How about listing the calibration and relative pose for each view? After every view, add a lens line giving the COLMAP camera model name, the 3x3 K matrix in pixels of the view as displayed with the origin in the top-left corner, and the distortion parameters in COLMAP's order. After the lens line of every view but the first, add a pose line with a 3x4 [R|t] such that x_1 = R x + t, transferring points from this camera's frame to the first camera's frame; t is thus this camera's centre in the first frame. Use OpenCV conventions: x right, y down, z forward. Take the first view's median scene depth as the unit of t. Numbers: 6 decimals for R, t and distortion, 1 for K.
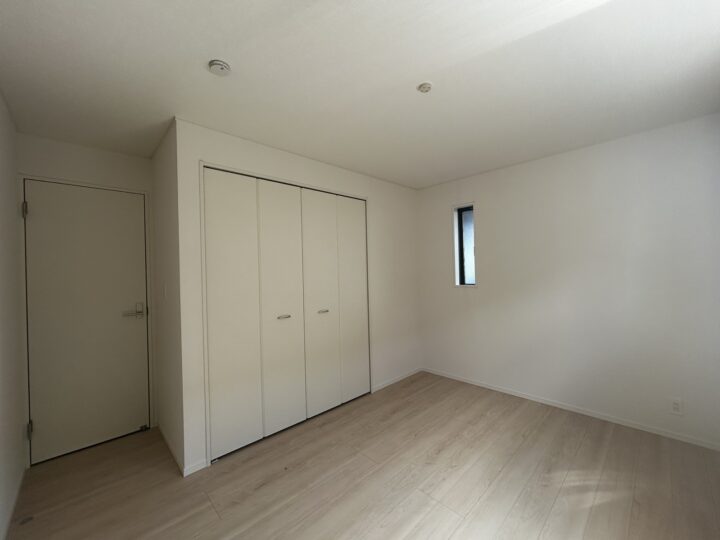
lens RADIAL K [[296.6, 0, 360.1], [0, 296.6, 271.0], [0, 0, 1]] dist [0.001639, -0.000251]
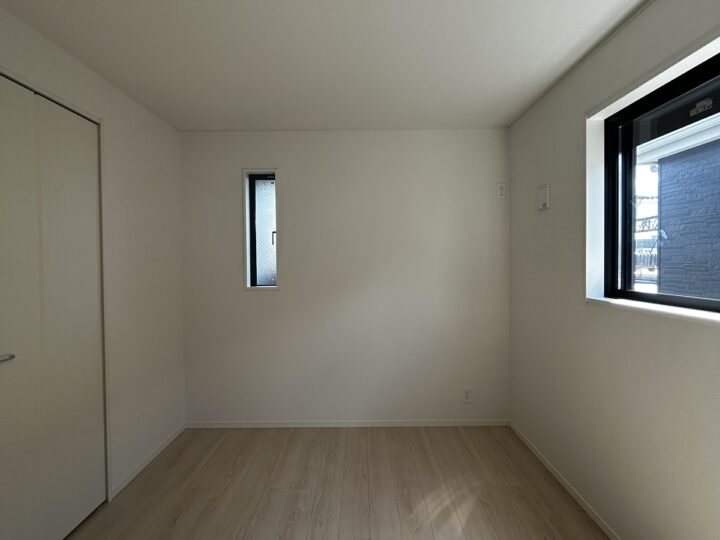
lens RADIAL K [[392.2, 0, 359.3], [0, 392.2, 267.1], [0, 0, 1]] dist [-0.001293, -0.000406]
pose [[0.689051, 0.007817, 0.724671, -0.209924], [-0.007690, 0.999964, -0.003474, 0.004952], [-0.724672, -0.003179, 0.689086, 0.290986]]
